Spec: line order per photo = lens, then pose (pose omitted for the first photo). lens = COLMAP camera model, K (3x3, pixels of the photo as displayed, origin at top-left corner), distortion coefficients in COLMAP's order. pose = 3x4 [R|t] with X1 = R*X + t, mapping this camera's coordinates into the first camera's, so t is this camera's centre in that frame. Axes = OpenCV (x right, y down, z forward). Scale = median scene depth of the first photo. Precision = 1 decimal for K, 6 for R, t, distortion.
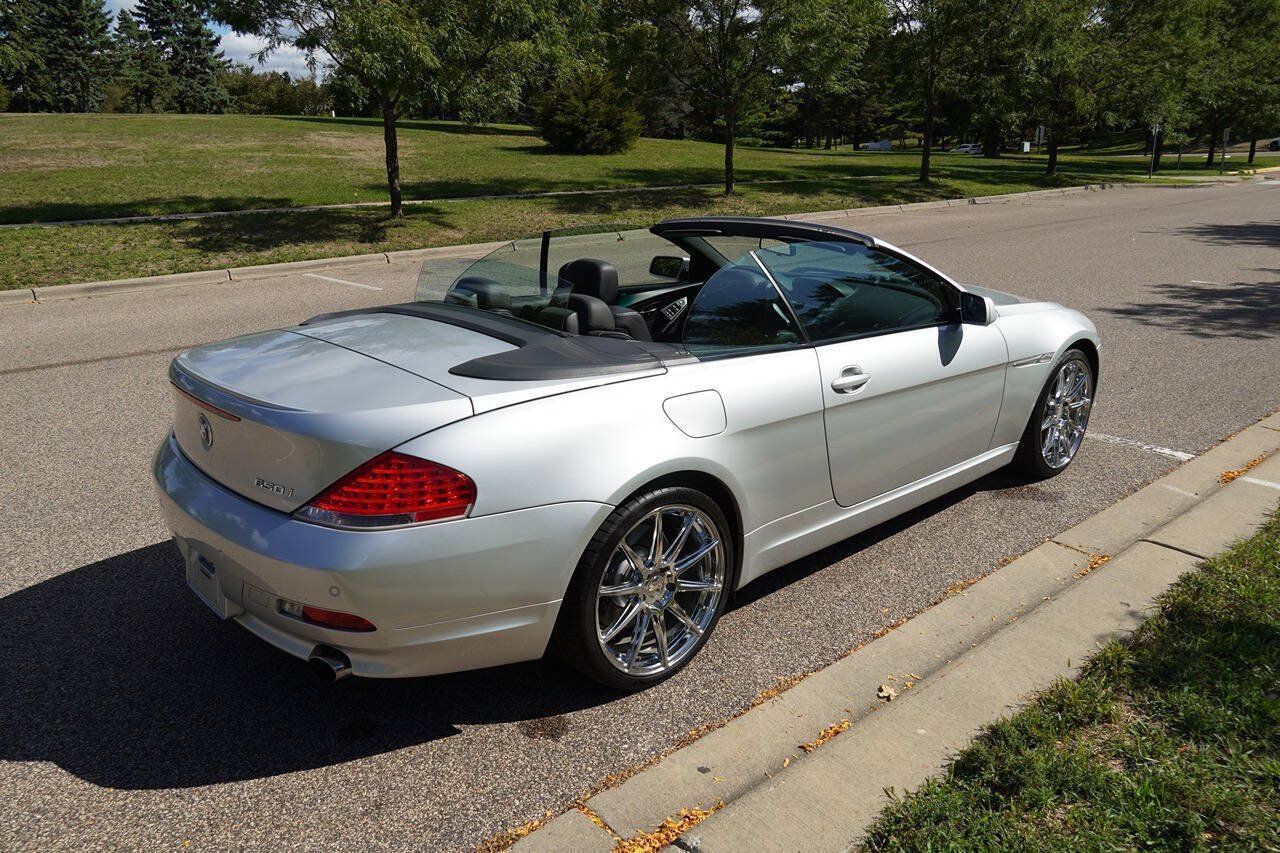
lens RADIAL K [[950.9, 0, 635.5], [0, 950.9, 437.2], [0, 0, 1]] dist [-0.053086, 0.058058]
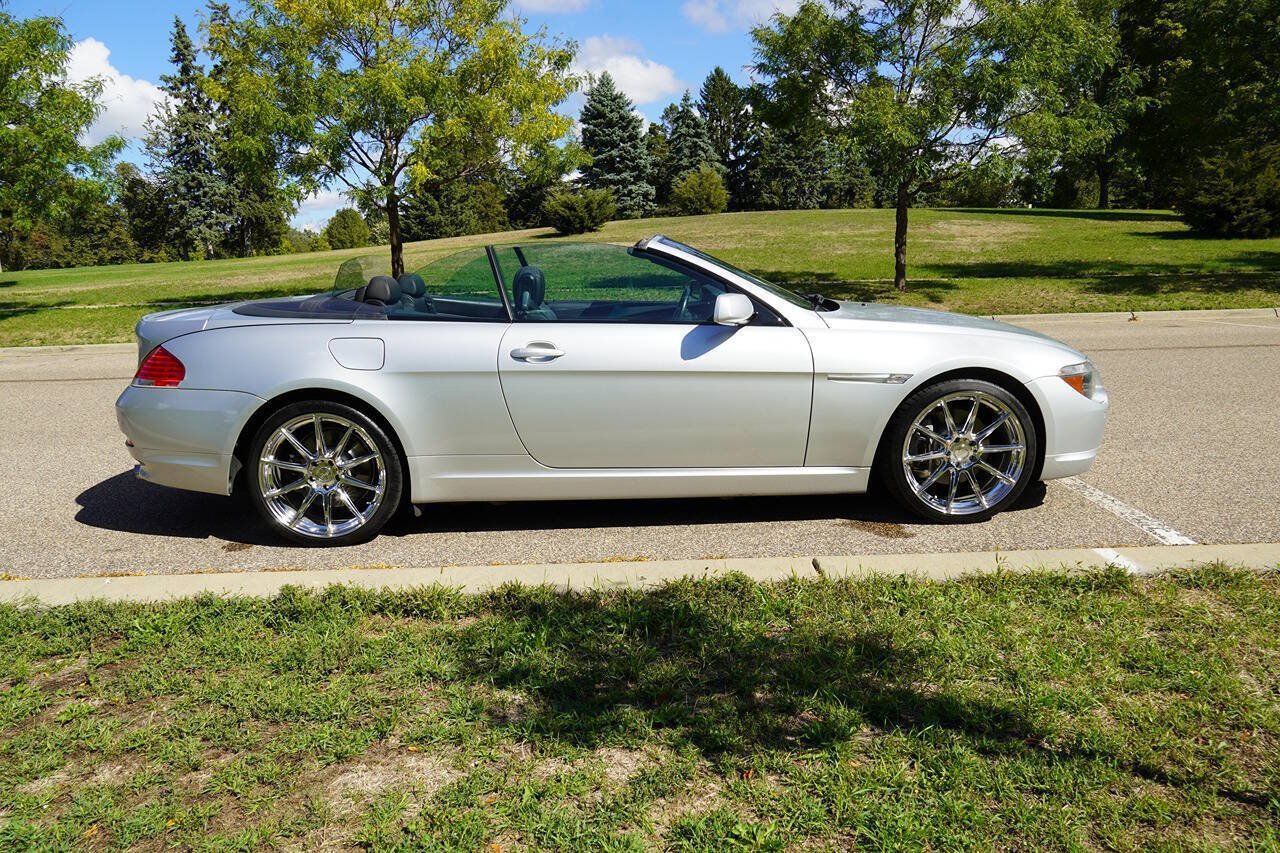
lens RADIAL K [[950.9, 0, 635.5], [0, 950.9, 437.2], [0, 0, 1]] dist [-0.053086, 0.058058]
pose [[0.763317, 0.117095, -0.635324, 0.774114], [-0.176742, 0.983768, -0.031033, 0.041645], [0.621378, 0.135976, 0.771622, 0.123427]]
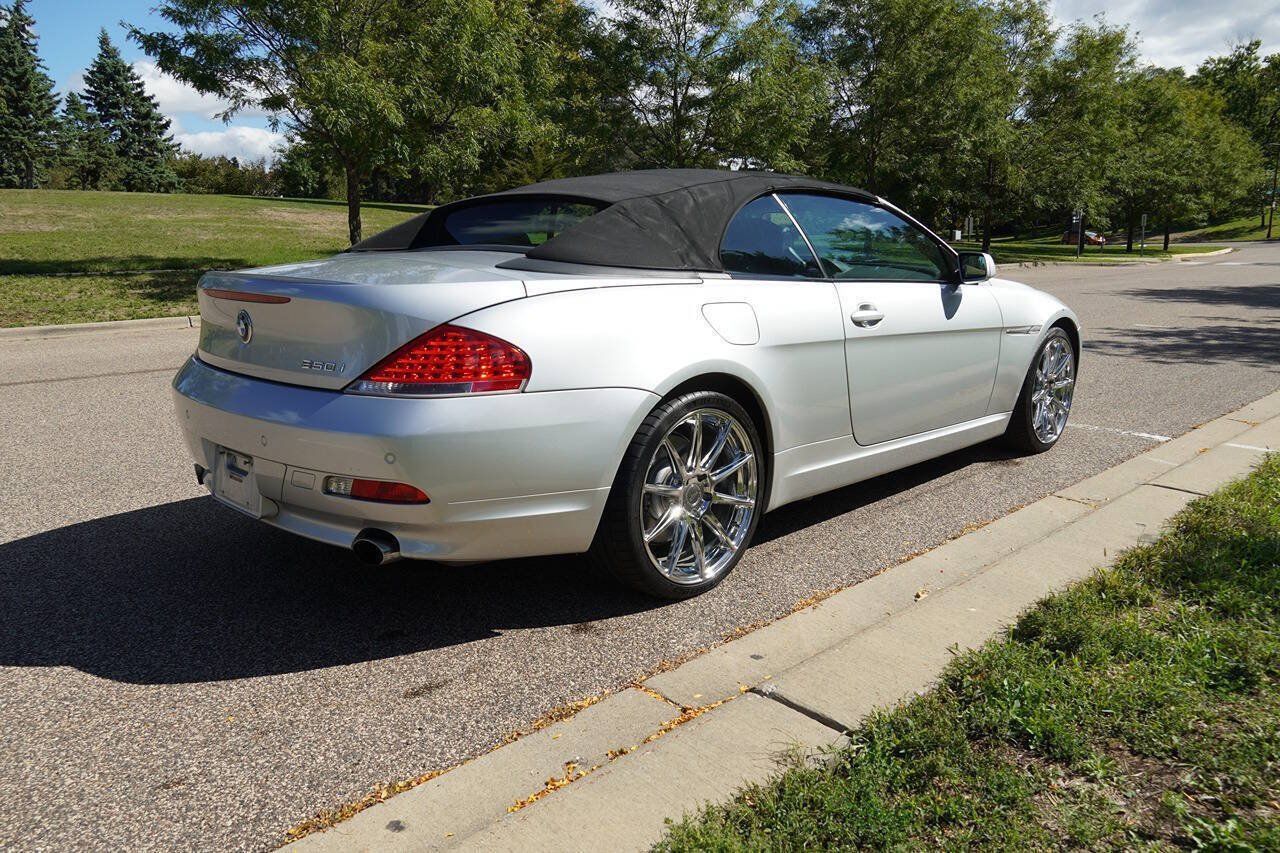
lens RADIAL K [[950.9, 0, 635.5], [0, 950.9, 437.2], [0, 0, 1]] dist [-0.053086, 0.058058]
pose [[0.998341, -0.002773, 0.057511, -0.059512], [0.007882, 0.996018, -0.088799, 0.113858], [-0.057036, 0.089105, 0.994388, 0.001832]]
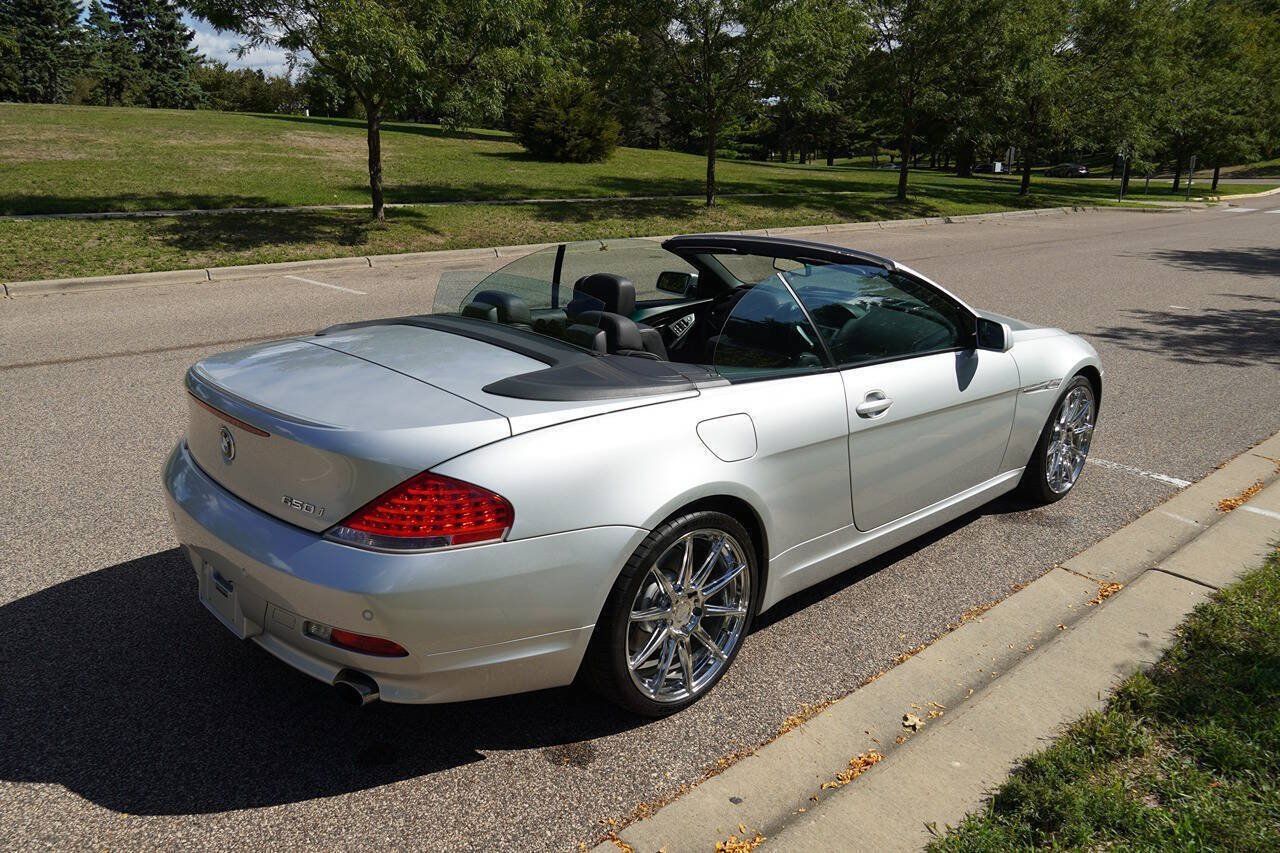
lens RADIAL K [[951.6, 0, 634.4], [0, 951.6, 437.6], [0, 0, 1]] dist [-0.050886, 0.054480]
pose [[0.999262, 0.021316, 0.031969, -0.039414], [-0.021046, 0.999740, -0.008742, -0.008189], [-0.032147, 0.008063, 0.999451, 0.008871]]
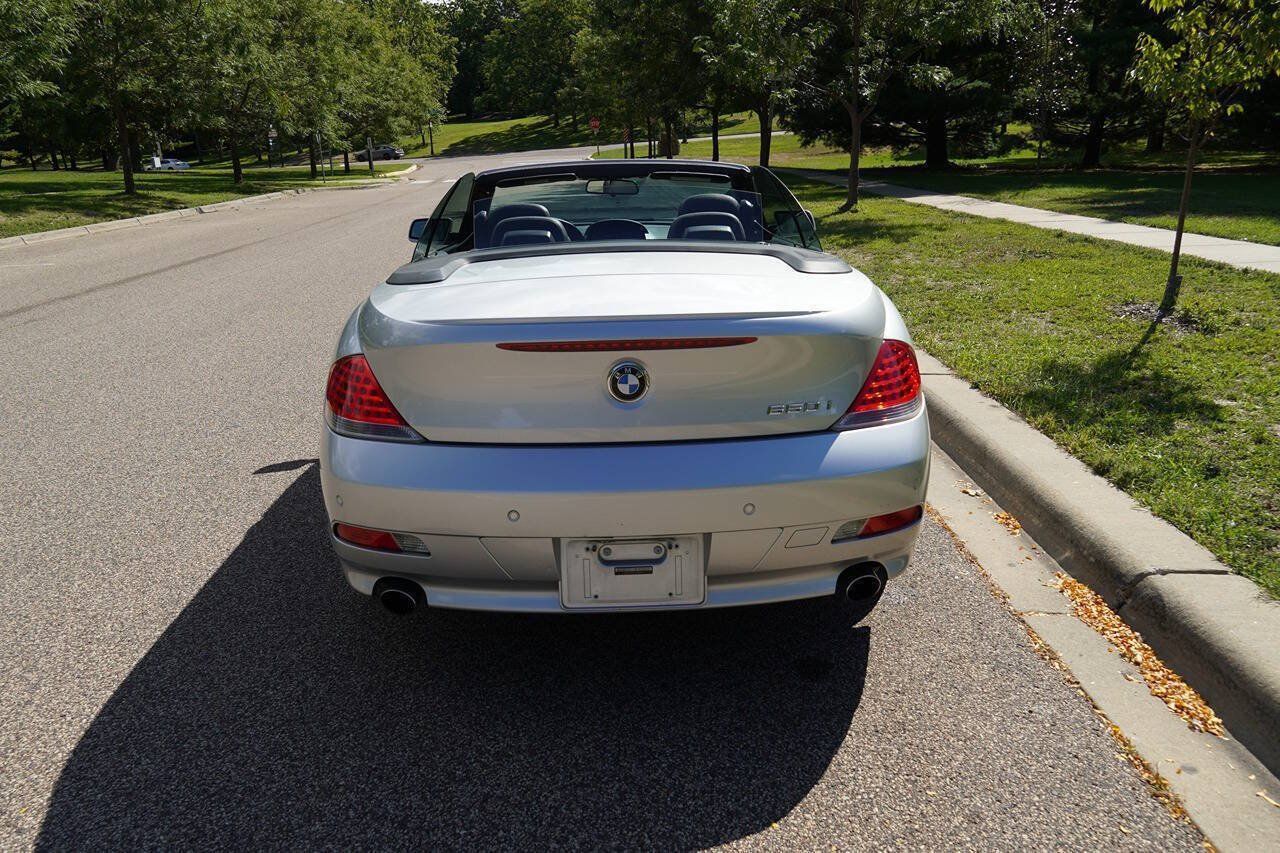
lens RADIAL K [[950.9, 0, 635.5], [0, 950.9, 437.2], [0, 0, 1]] dist [-0.053086, 0.058058]
pose [[0.656323, -0.228726, 0.718975, -0.588590], [0.240600, 0.966638, 0.087881, -0.018078], [-0.715089, 0.115307, 0.689458, 0.264776]]
